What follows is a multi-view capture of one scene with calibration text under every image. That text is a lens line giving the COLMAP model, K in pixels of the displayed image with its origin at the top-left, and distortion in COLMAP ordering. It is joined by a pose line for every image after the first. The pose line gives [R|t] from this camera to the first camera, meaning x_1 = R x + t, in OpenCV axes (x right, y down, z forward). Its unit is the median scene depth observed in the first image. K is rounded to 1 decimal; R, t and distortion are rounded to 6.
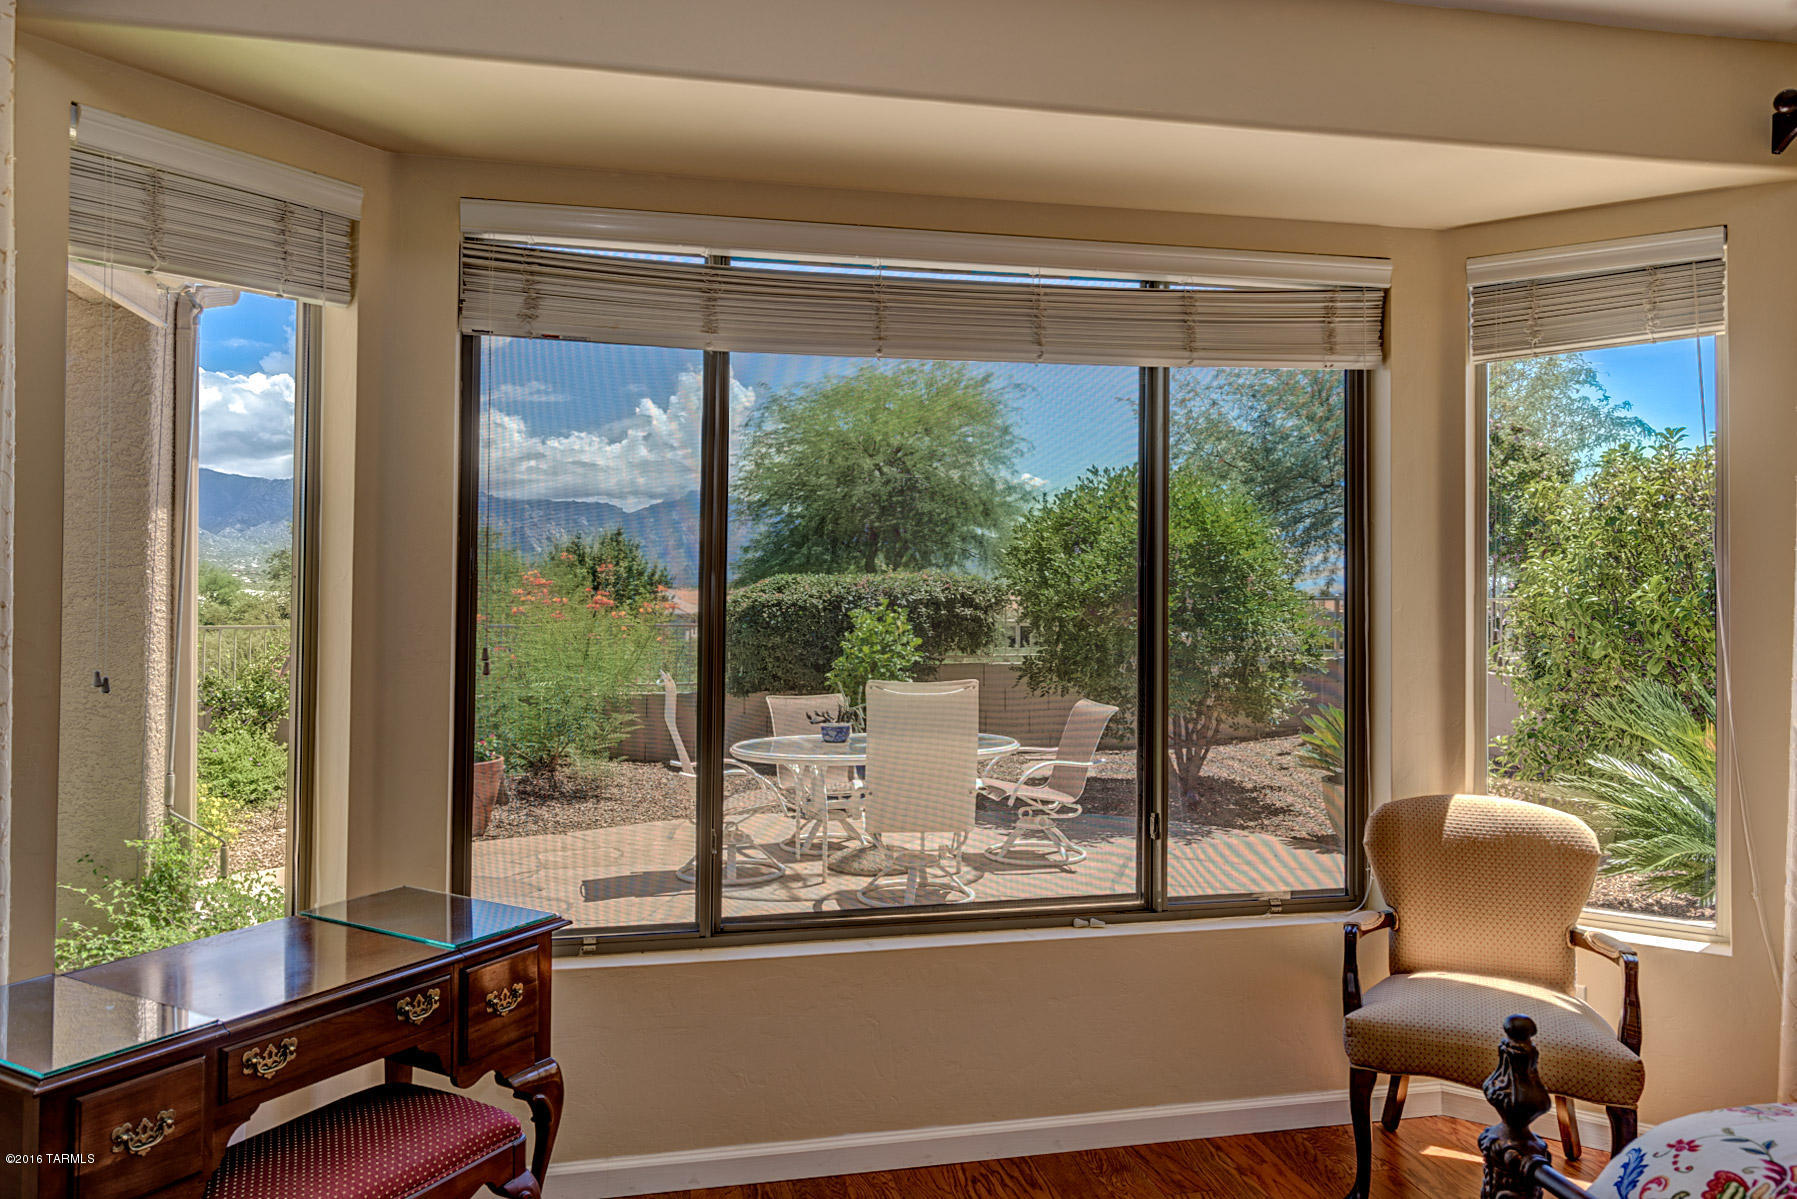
lens RADIAL K [[1233.2, 0, 881.2], [0, 1233.2, 590.7], [0, 0, 1]] dist [0.000967, 0.004923]
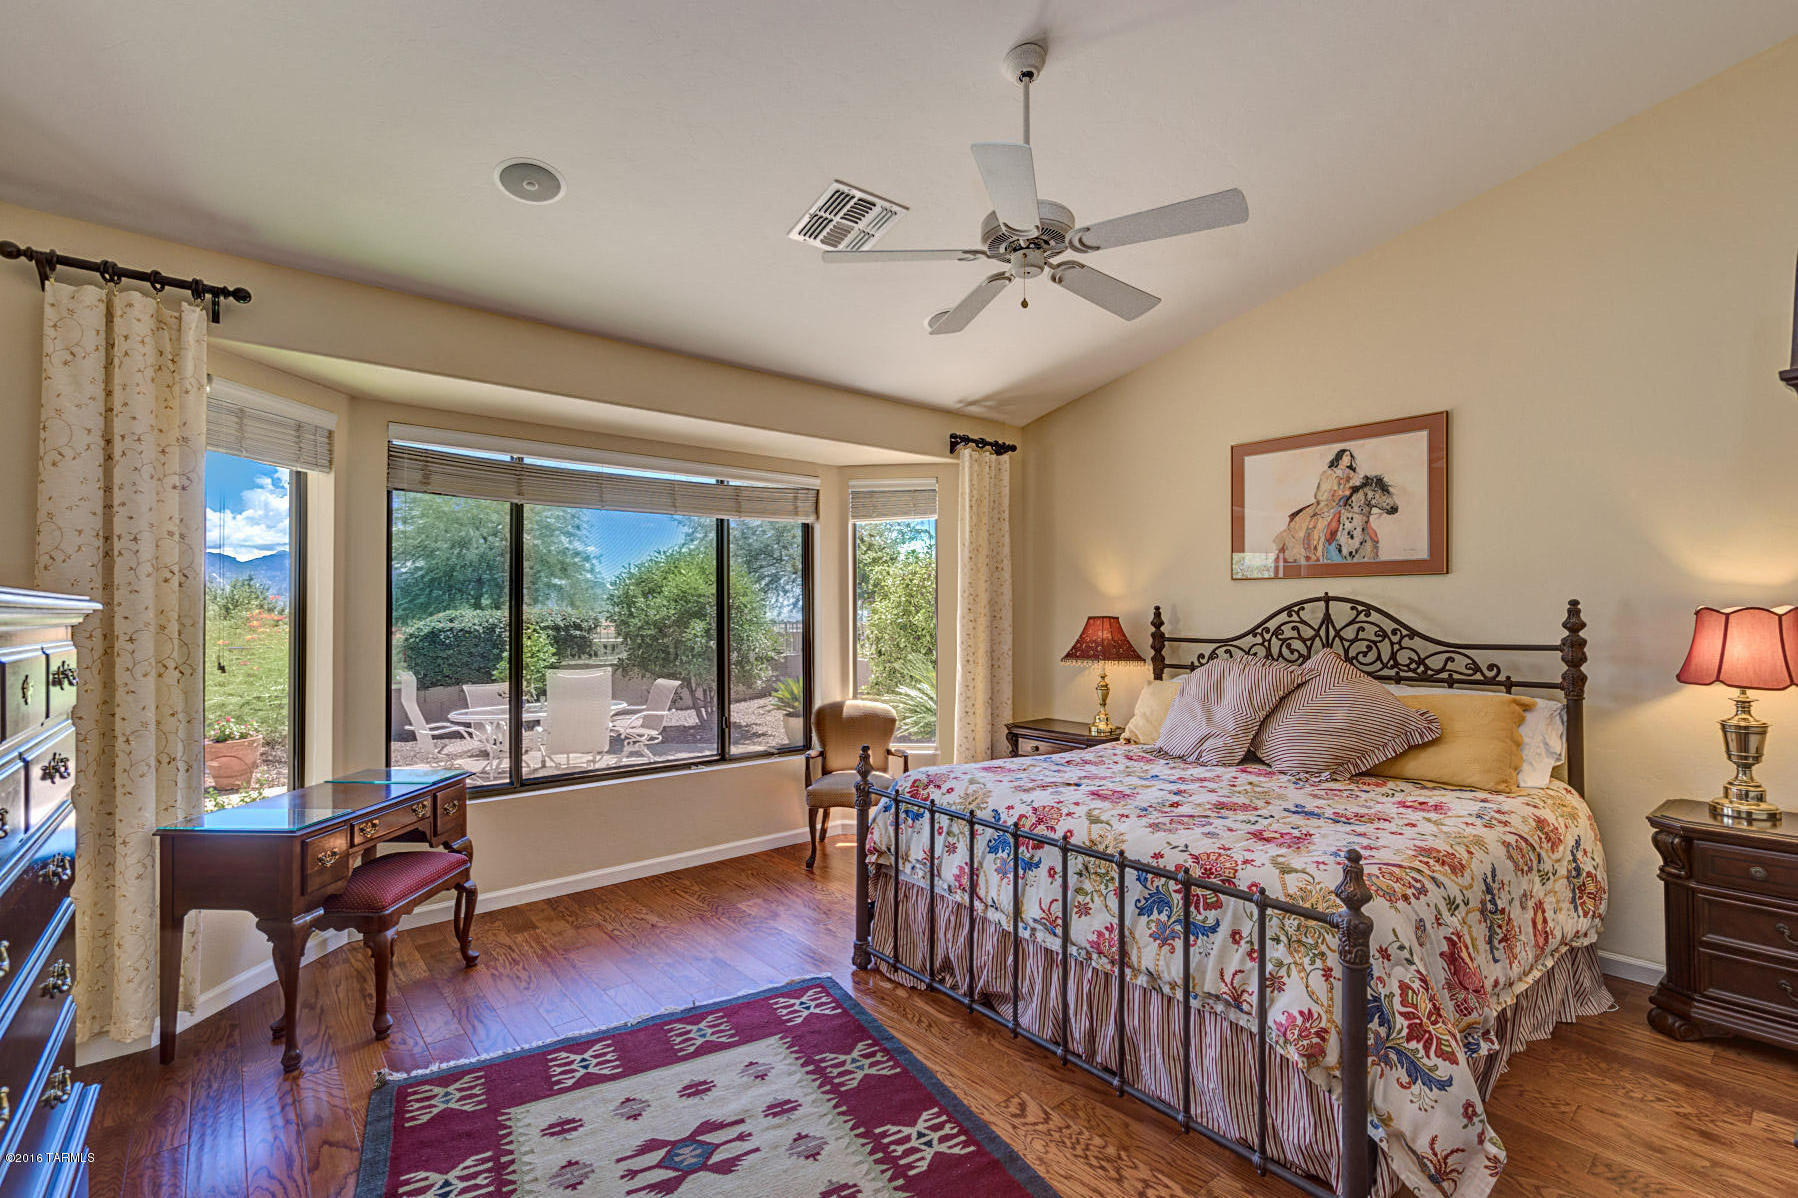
lens RADIAL K [[806.2, 0, 888.1], [0, 806.2, 610.2], [0, 0, 1]] dist [-0.005732, 0.000124]
pose [[0.881656, -0.003973, 0.471876, -0.205833], [0.009617, 0.999908, -0.009550, 0.003045], [-0.471795, 0.012958, 0.881613, -0.432194]]
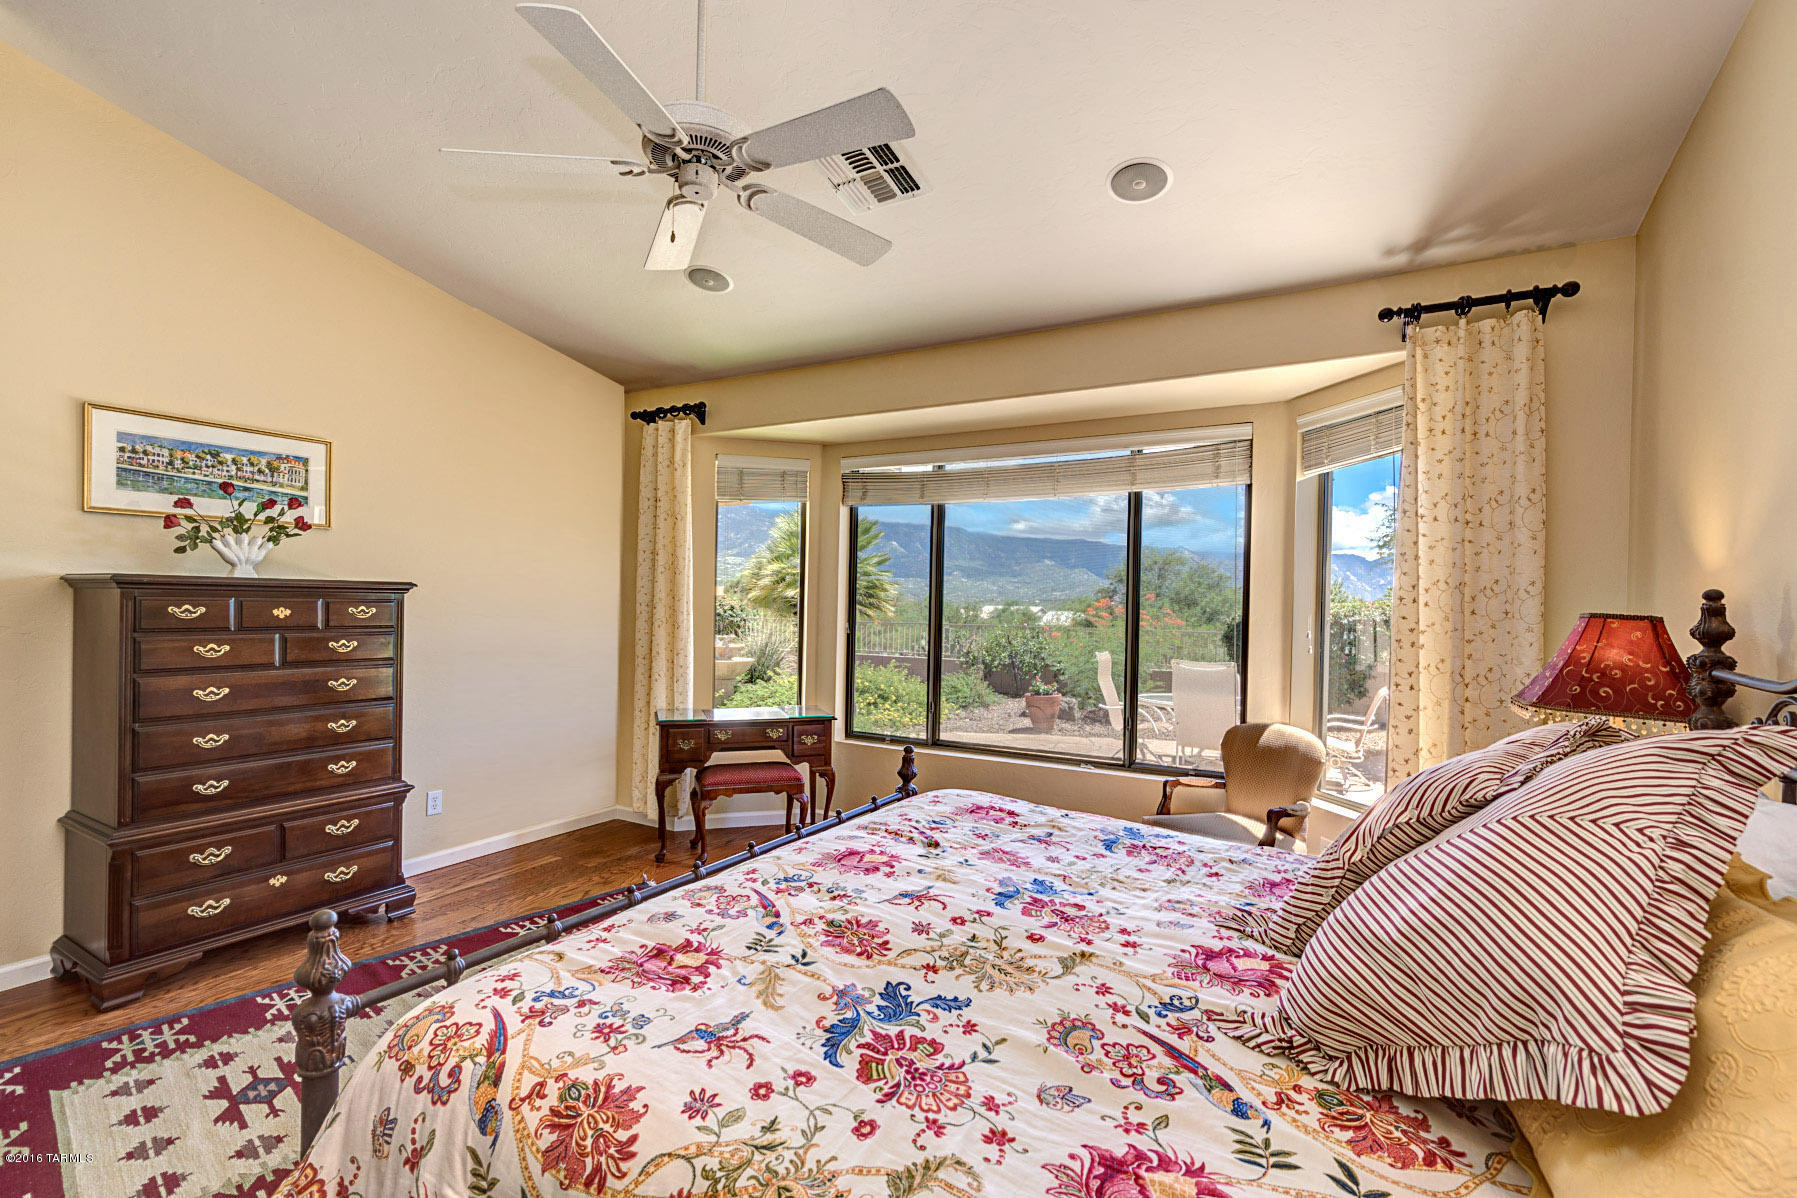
lens RADIAL K [[805.8, 0, 908.6], [0, 805.8, 610.0], [0, 0, 1]] dist [-0.005732, 0.000124]
pose [[0.751671, 0.015177, -0.659363, 0.808876], [-0.017170, 0.999847, 0.003441, 0.008332], [0.659314, 0.008735, 0.751817, -0.206039]]
